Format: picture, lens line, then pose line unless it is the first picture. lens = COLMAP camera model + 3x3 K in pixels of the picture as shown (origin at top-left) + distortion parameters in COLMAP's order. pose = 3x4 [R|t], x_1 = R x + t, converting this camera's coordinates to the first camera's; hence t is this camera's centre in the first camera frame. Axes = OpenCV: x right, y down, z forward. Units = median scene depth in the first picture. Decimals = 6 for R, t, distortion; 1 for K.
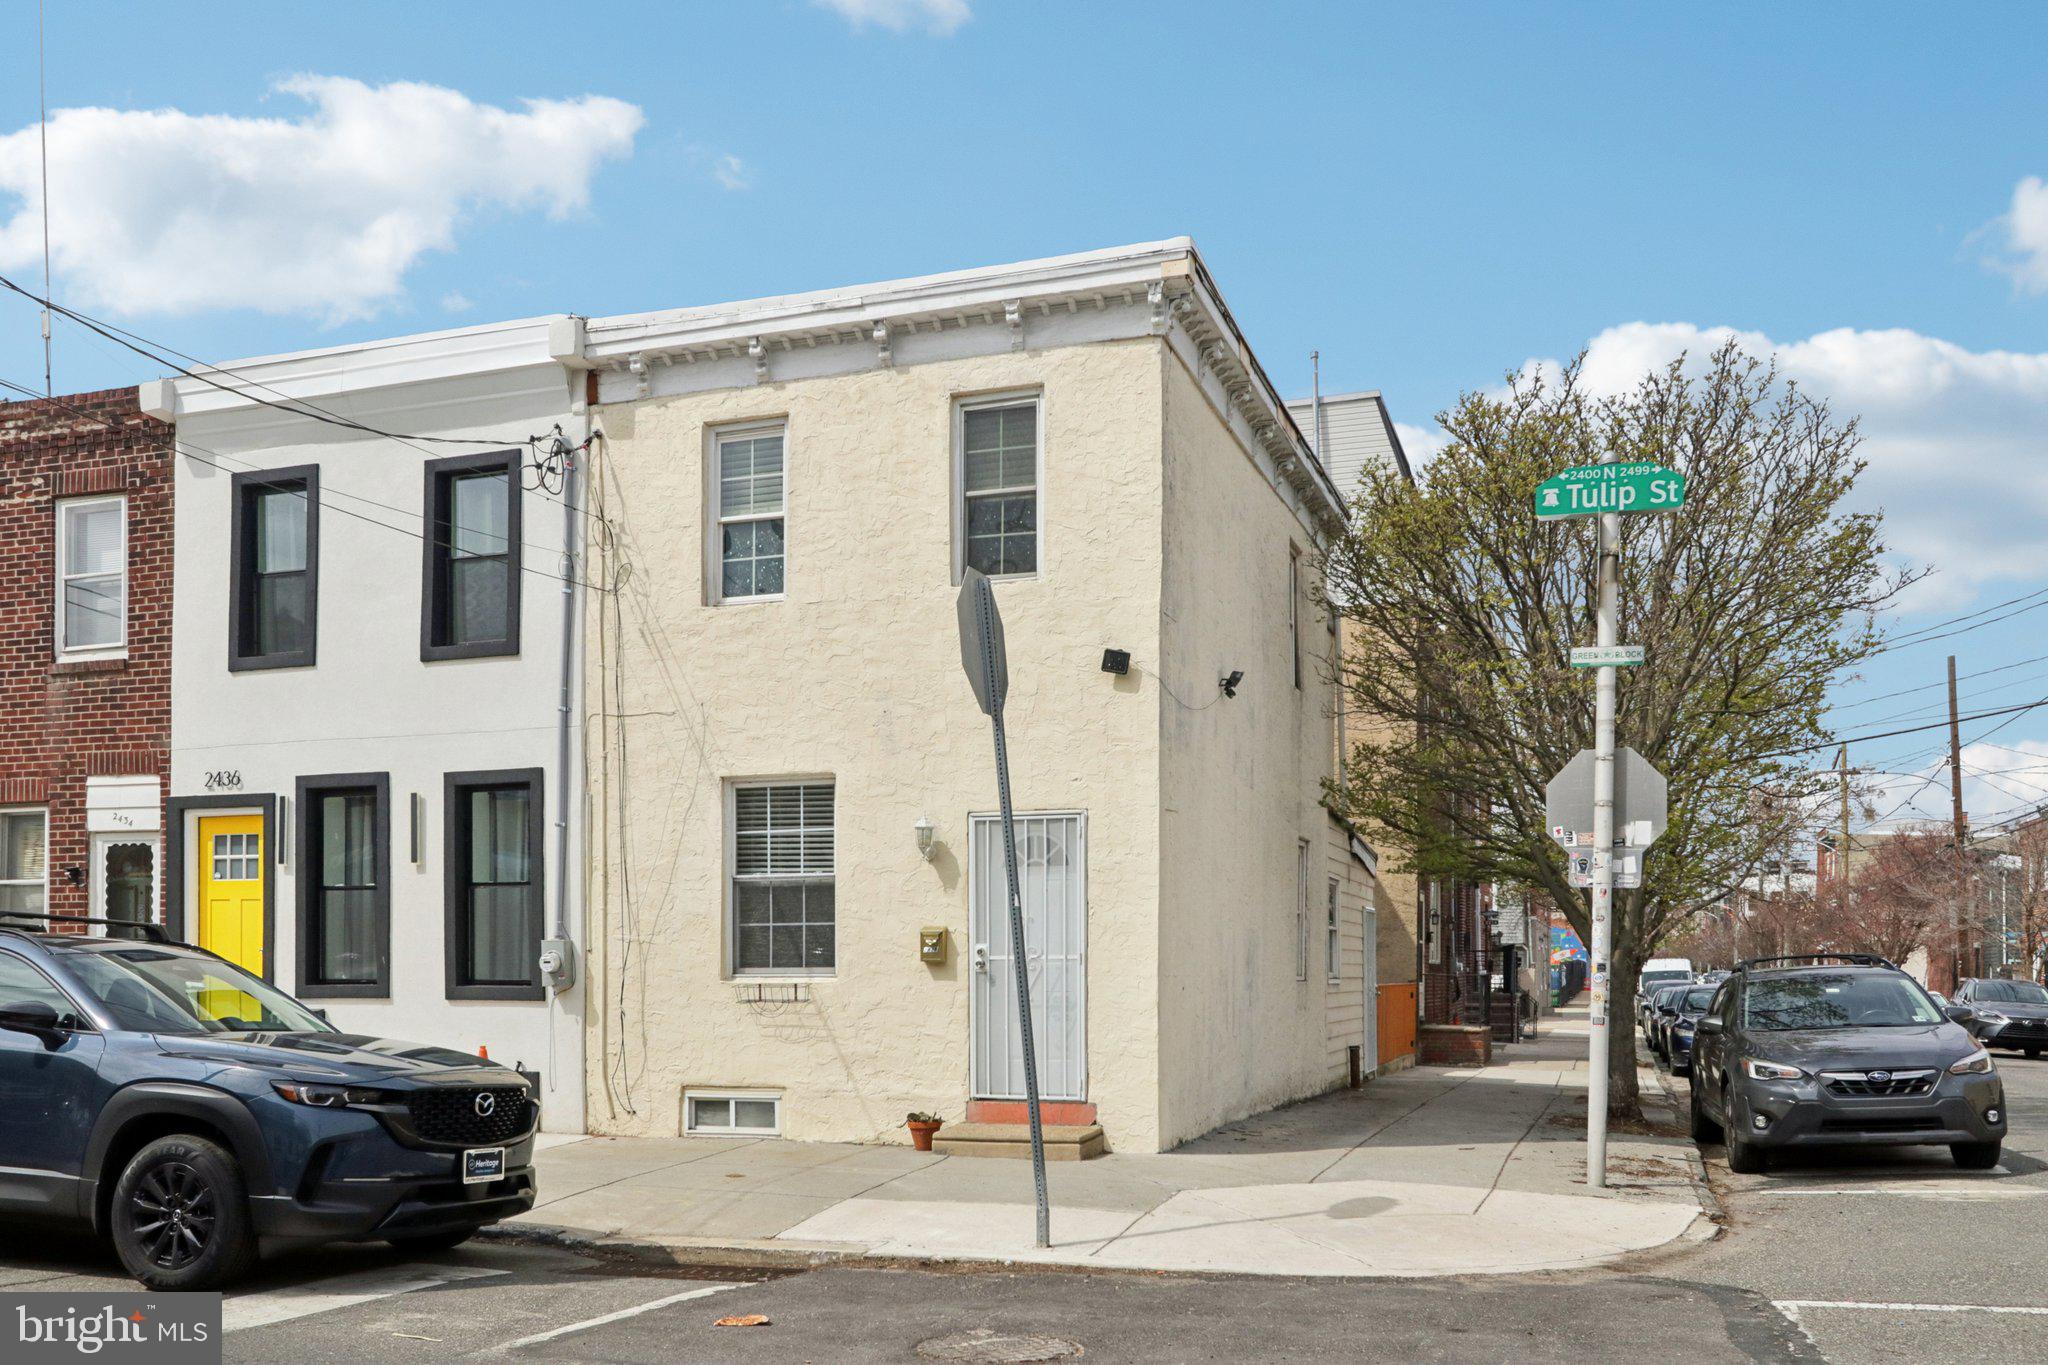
lens RADIAL K [[1659.3, 0, 1024.0], [0, 1659.3, 682.5], [0, 0, 1]] dist [0.006501, -0.000880]
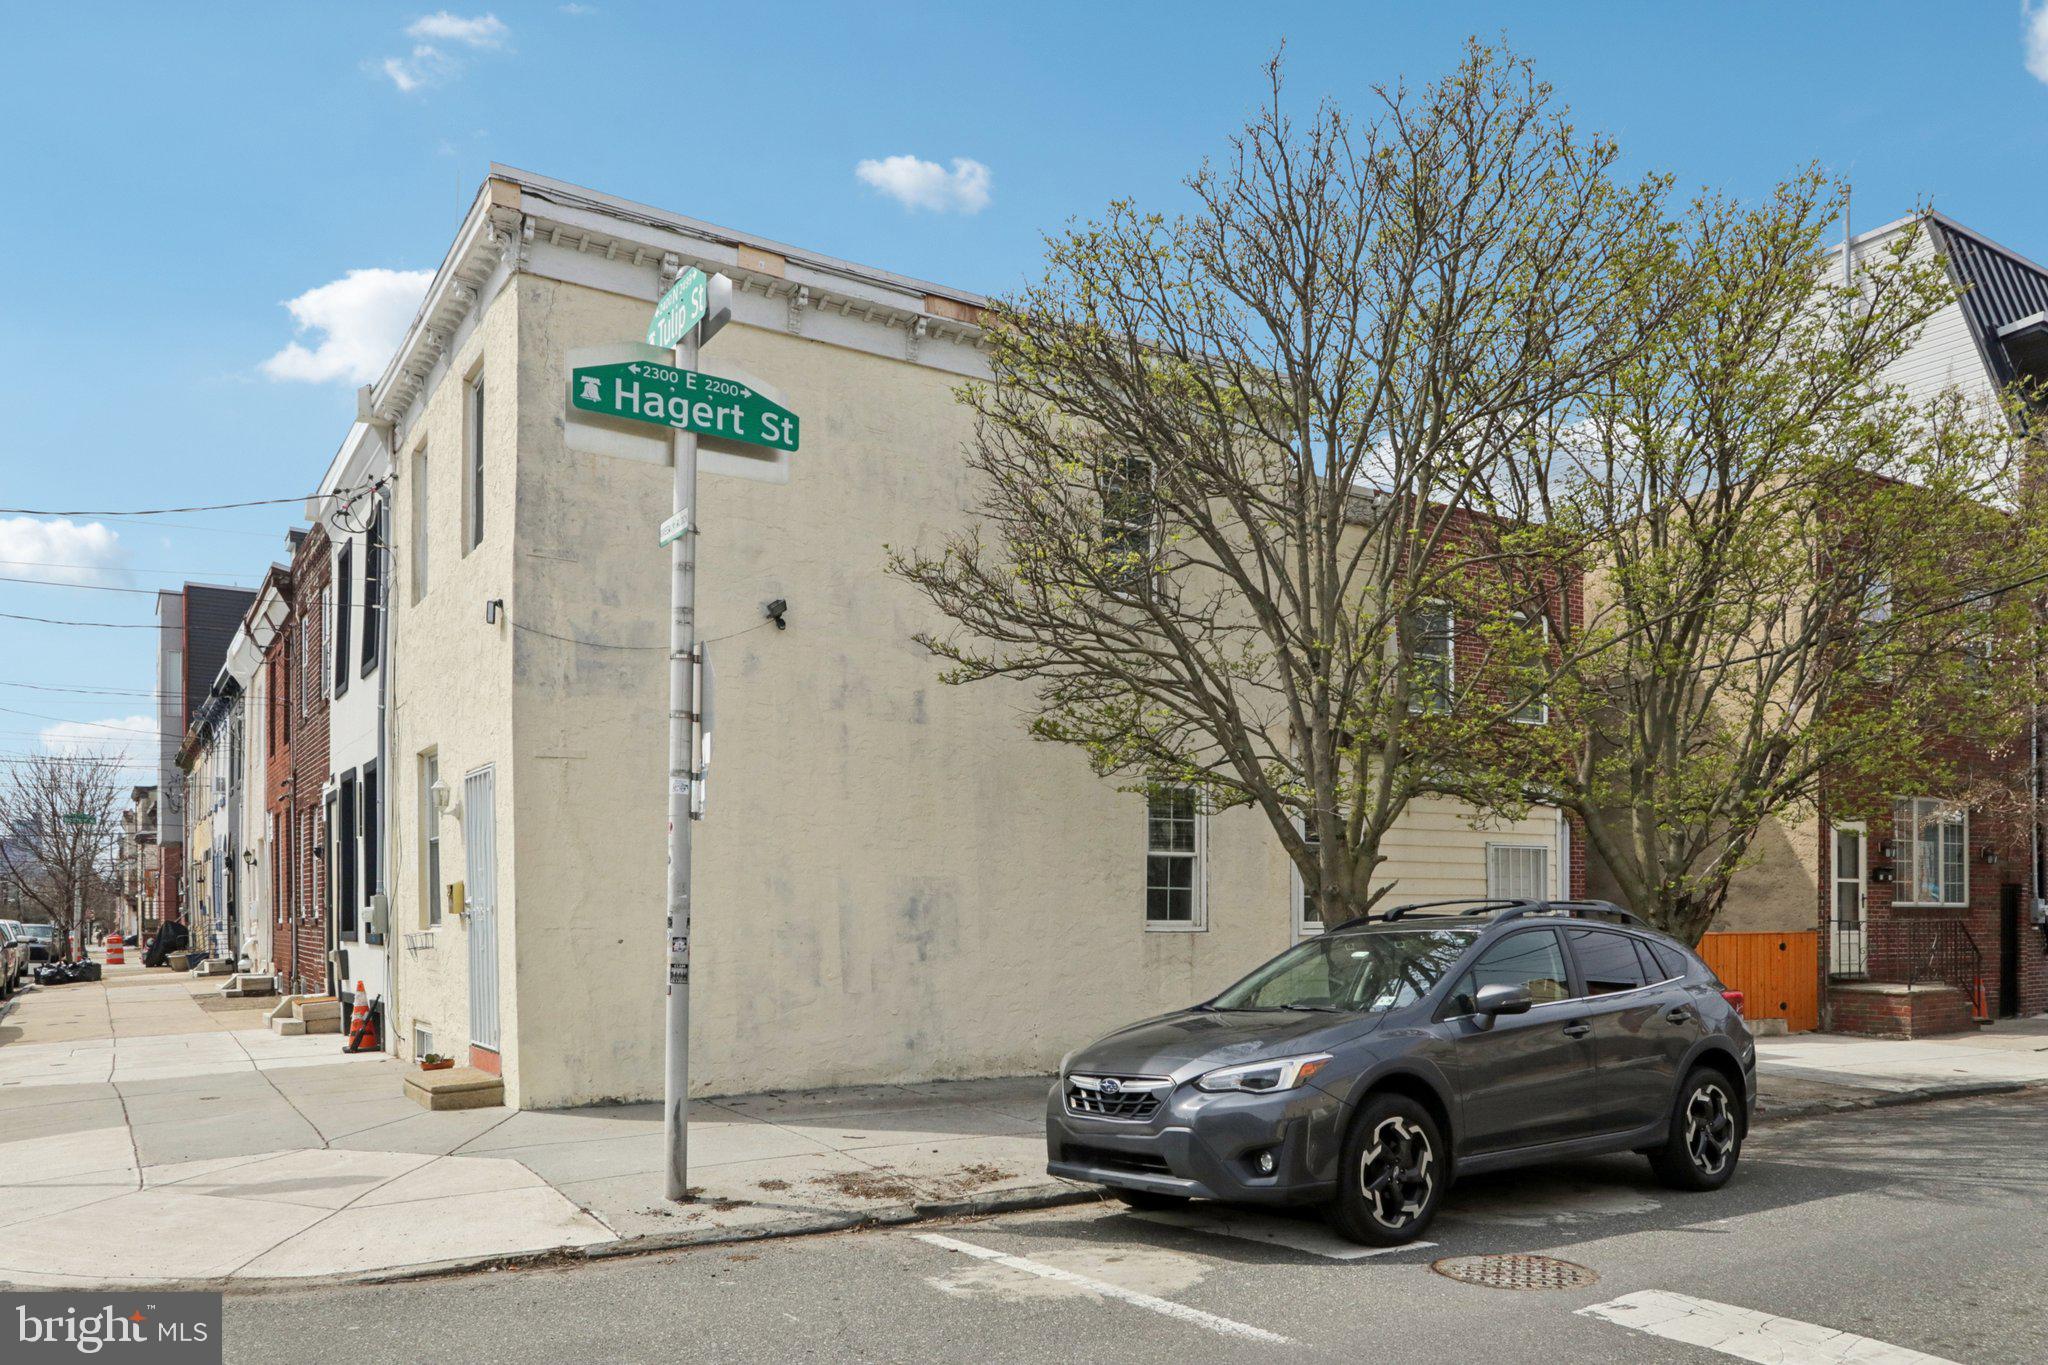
lens RADIAL K [[1436.1, 0, 1021.9], [0, 1436.1, 740.7], [0, 0, 1]] dist [-0.008898, -0.001425]
pose [[0.780598, -0.077465, -0.620215, 0.792583], [0.109353, 0.993911, 0.013492, 0.082563], [0.615393, -0.078354, 0.784316, 0.495998]]
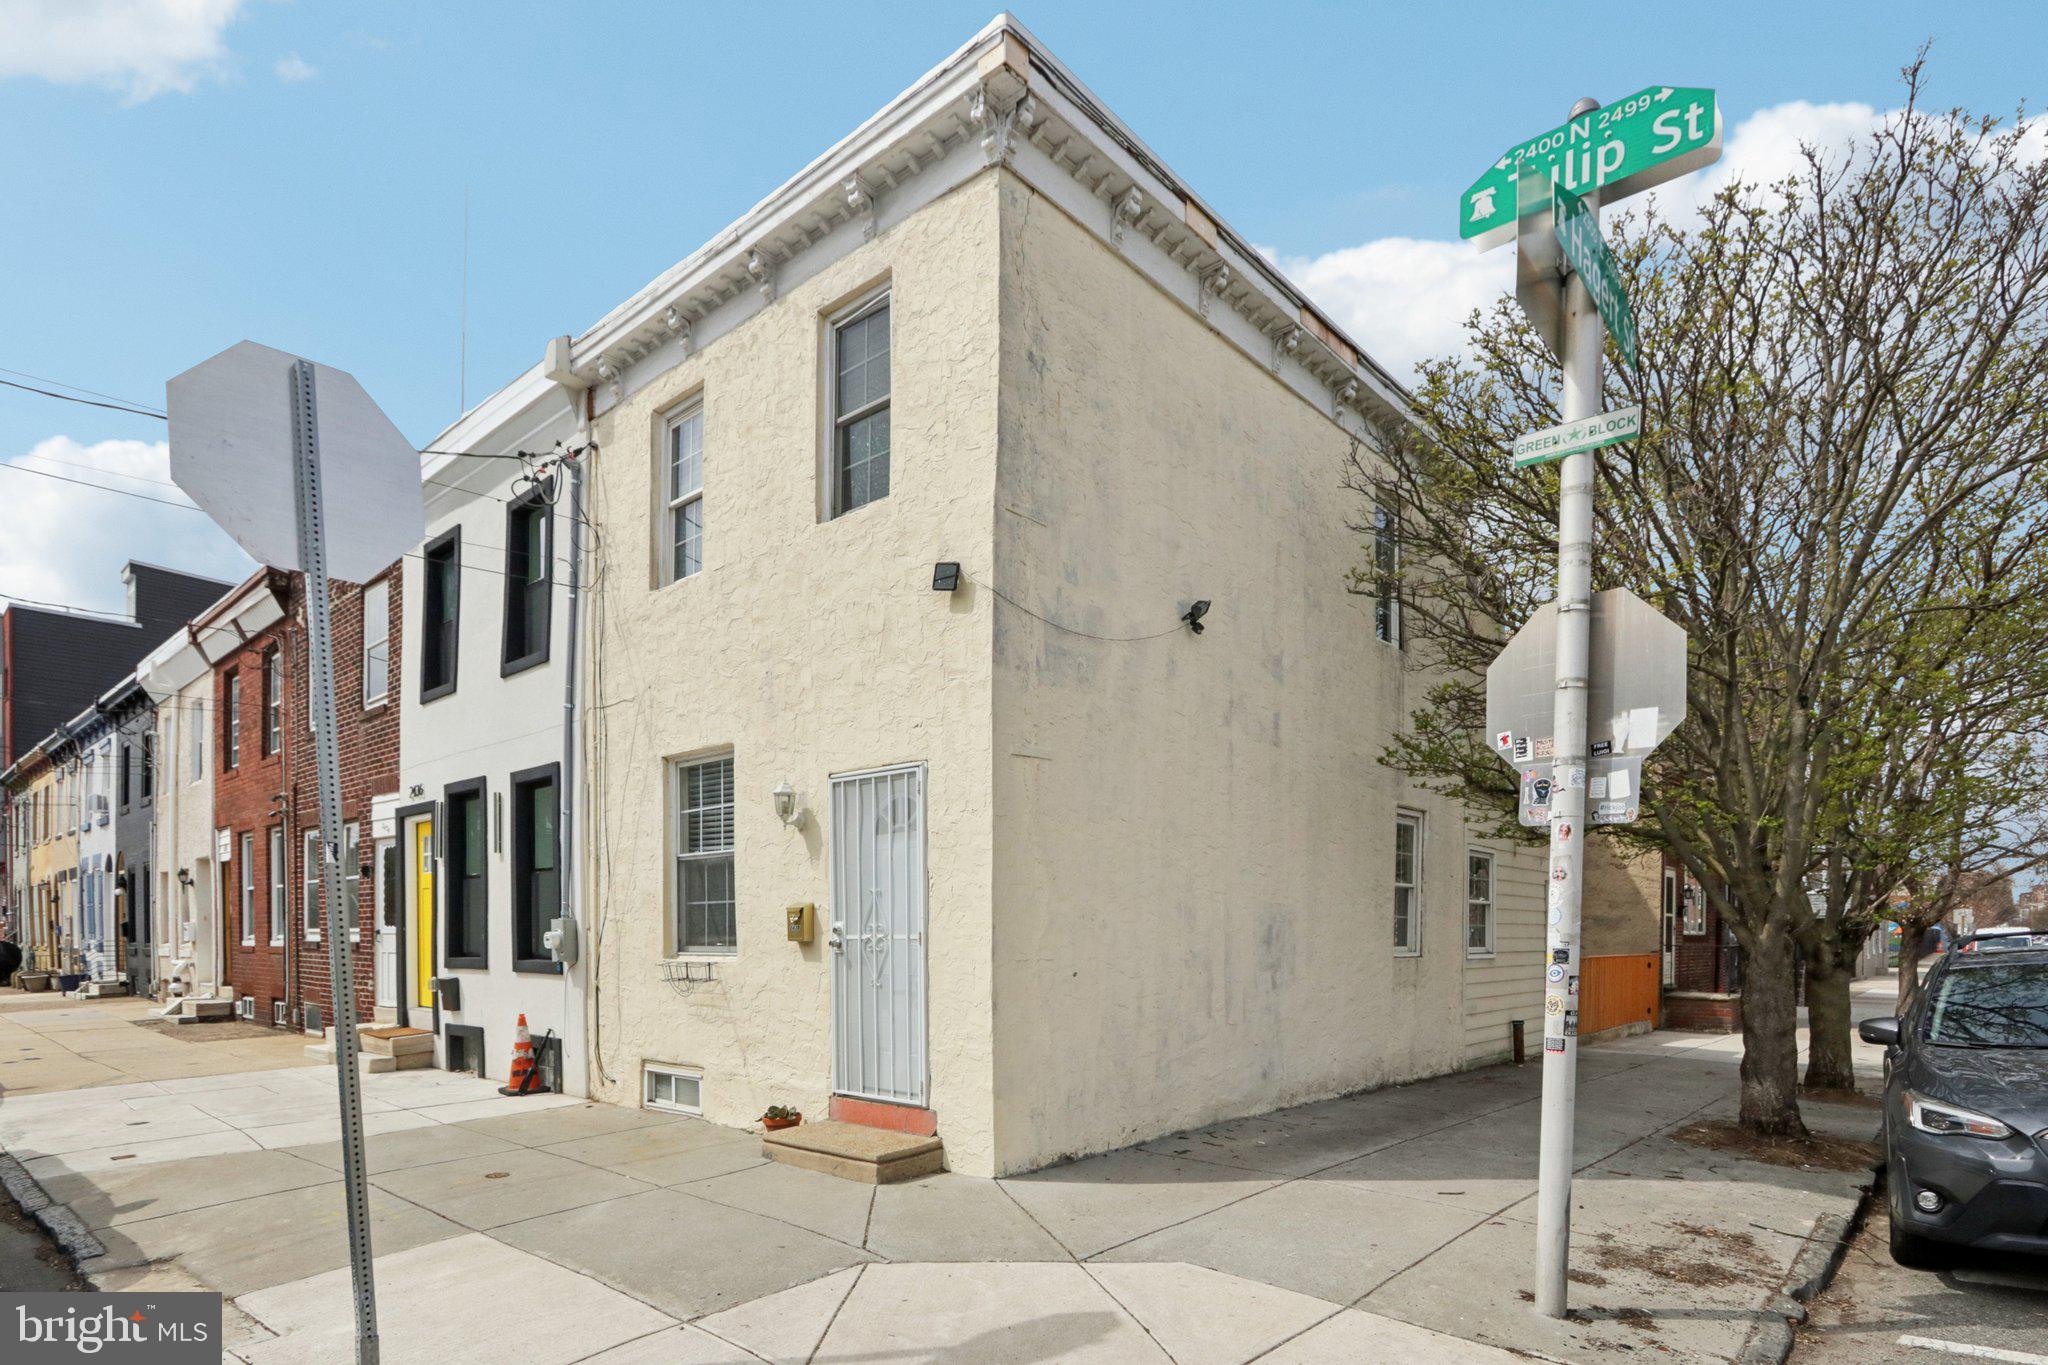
lens RADIAL K [[1073.3, 0, 1028.0], [0, 1073.3, 834.0], [0, 0, 1]] dist [-0.008563, -0.000758]
pose [[0.925313, -0.035502, -0.377539, 0.273506], [0.064373, 0.995864, 0.064125, 0.078097], [0.373701, -0.083638, 0.923771, 0.495792]]
